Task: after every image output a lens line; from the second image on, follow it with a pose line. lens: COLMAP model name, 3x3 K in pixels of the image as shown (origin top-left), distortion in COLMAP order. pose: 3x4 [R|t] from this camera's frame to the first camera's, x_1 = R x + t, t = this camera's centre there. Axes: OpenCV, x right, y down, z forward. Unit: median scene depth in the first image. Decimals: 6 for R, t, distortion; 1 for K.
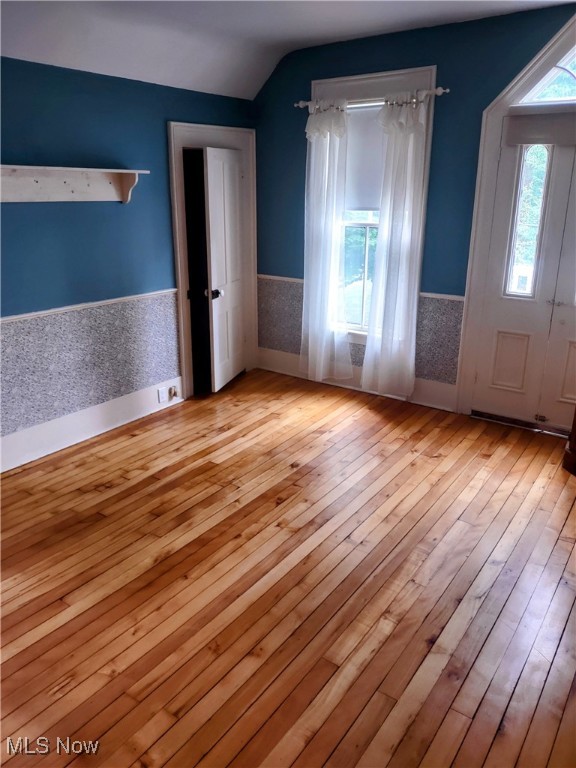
lens RADIAL K [[576.2, 0, 290.2], [0, 576.2, 381.9], [0, 0, 1]] dist [0.074602, -0.114688]
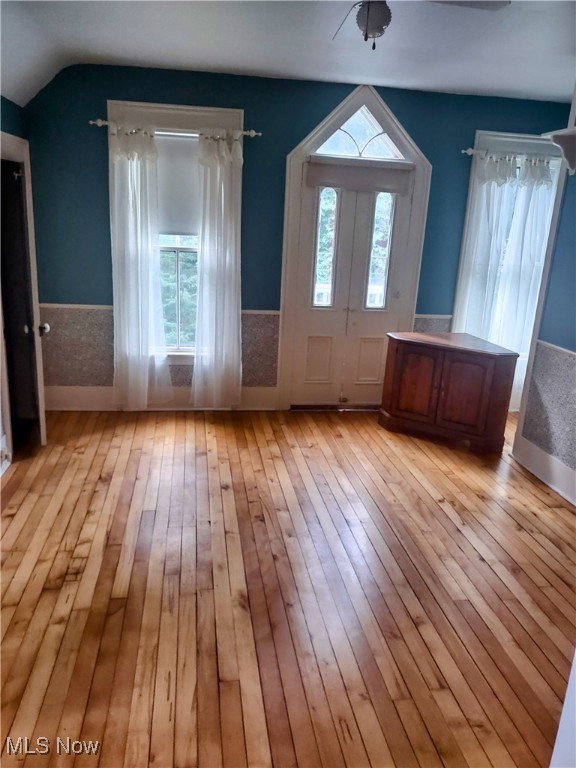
lens RADIAL K [[576.2, 0, 290.2], [0, 576.2, 381.9], [0, 0, 1]] dist [0.074602, -0.114688]
pose [[0.719893, -0.161512, 0.675031, -0.495463], [0.178182, 0.982960, 0.045165, -0.054236], [-0.670824, 0.087765, 0.736405, 0.142189]]
